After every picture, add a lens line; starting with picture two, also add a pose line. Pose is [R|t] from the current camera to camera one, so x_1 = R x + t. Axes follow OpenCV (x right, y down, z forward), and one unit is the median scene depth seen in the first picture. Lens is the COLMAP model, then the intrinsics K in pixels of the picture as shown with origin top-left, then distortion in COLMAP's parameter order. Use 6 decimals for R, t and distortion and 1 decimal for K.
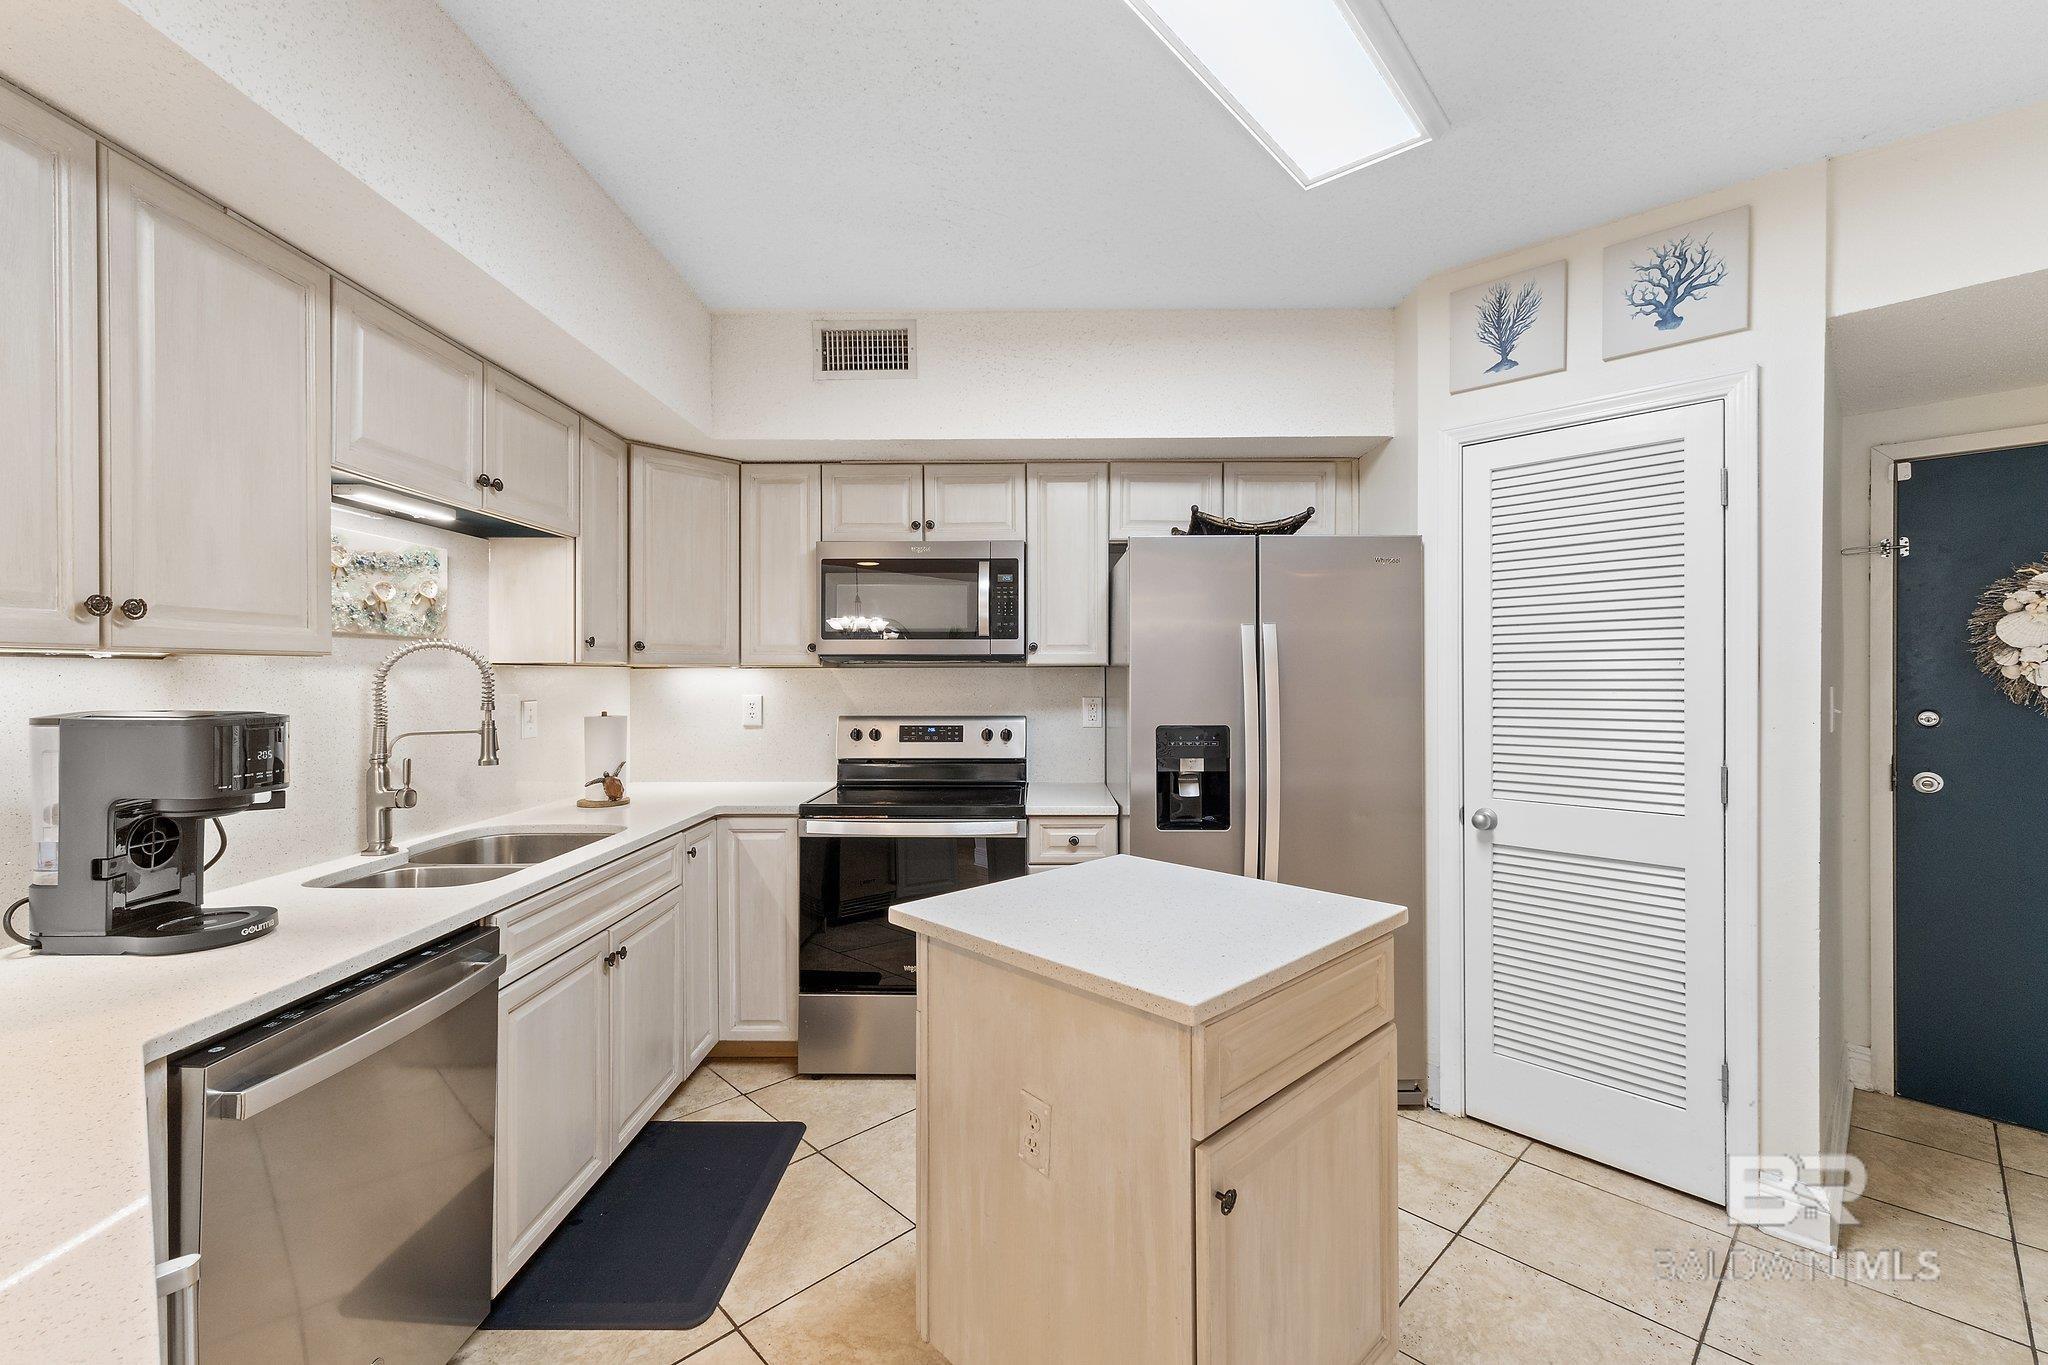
lens RADIAL K [[852.1, 0, 1013.0], [0, 852.1, 680.6], [0, 0, 1]] dist [0.001588, -0.000353]
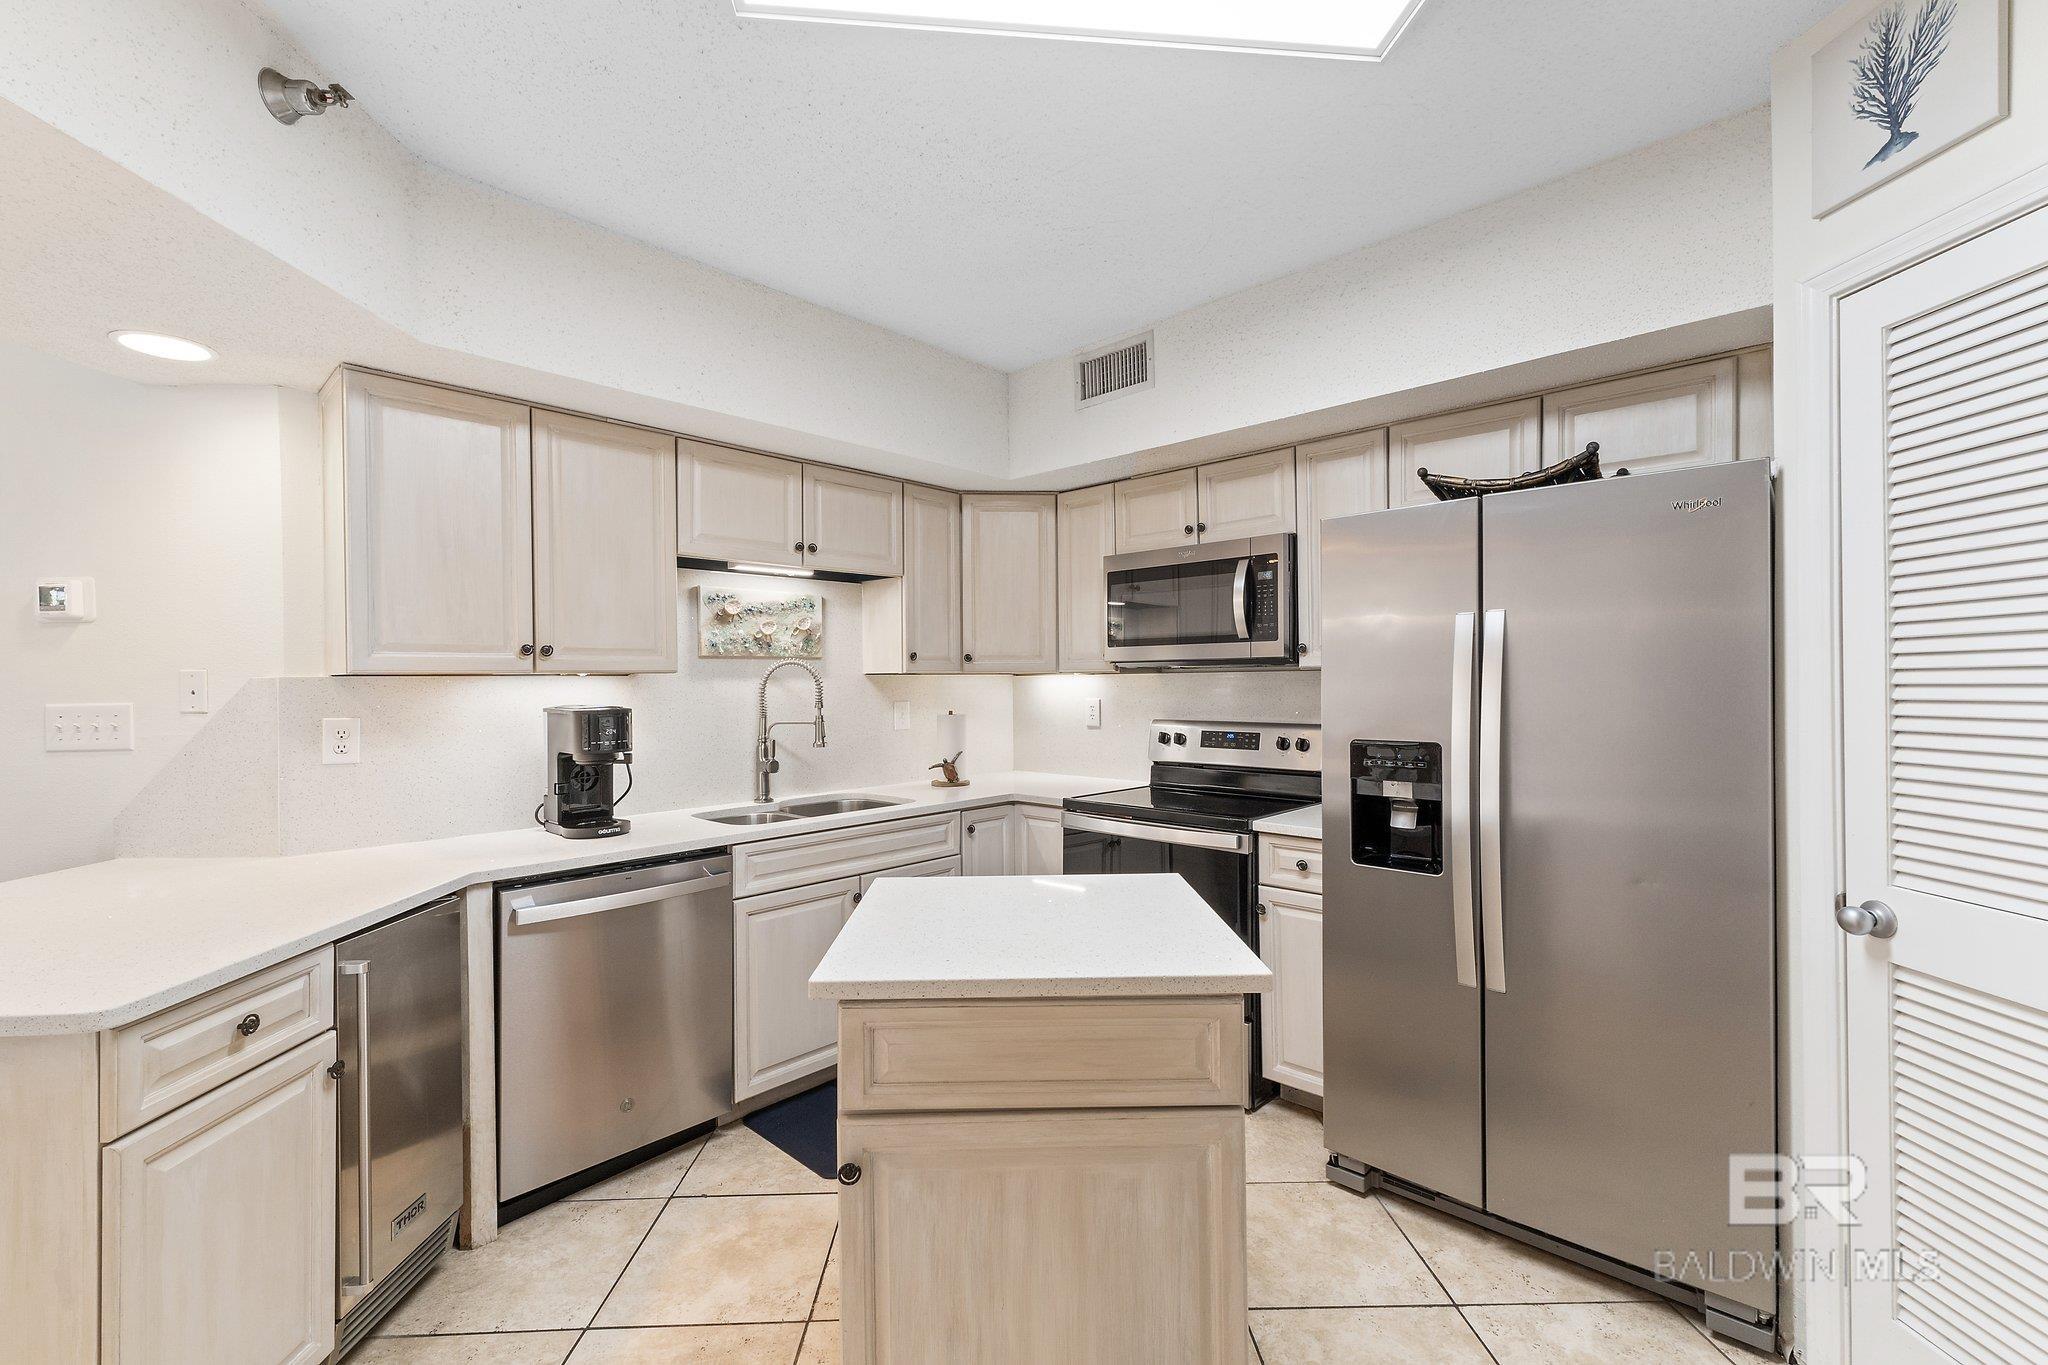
lens RADIAL K [[852.1, 0, 1012.4], [0, 852.1, 684.8], [0, 0, 1]] dist [0.001588, -0.000353]
pose [[0.740582, -0.002063, -0.671963, 0.479611], [0.004196, 0.999990, 0.001554, -0.003871], [0.671953, -0.003970, 0.740583, 0.148024]]
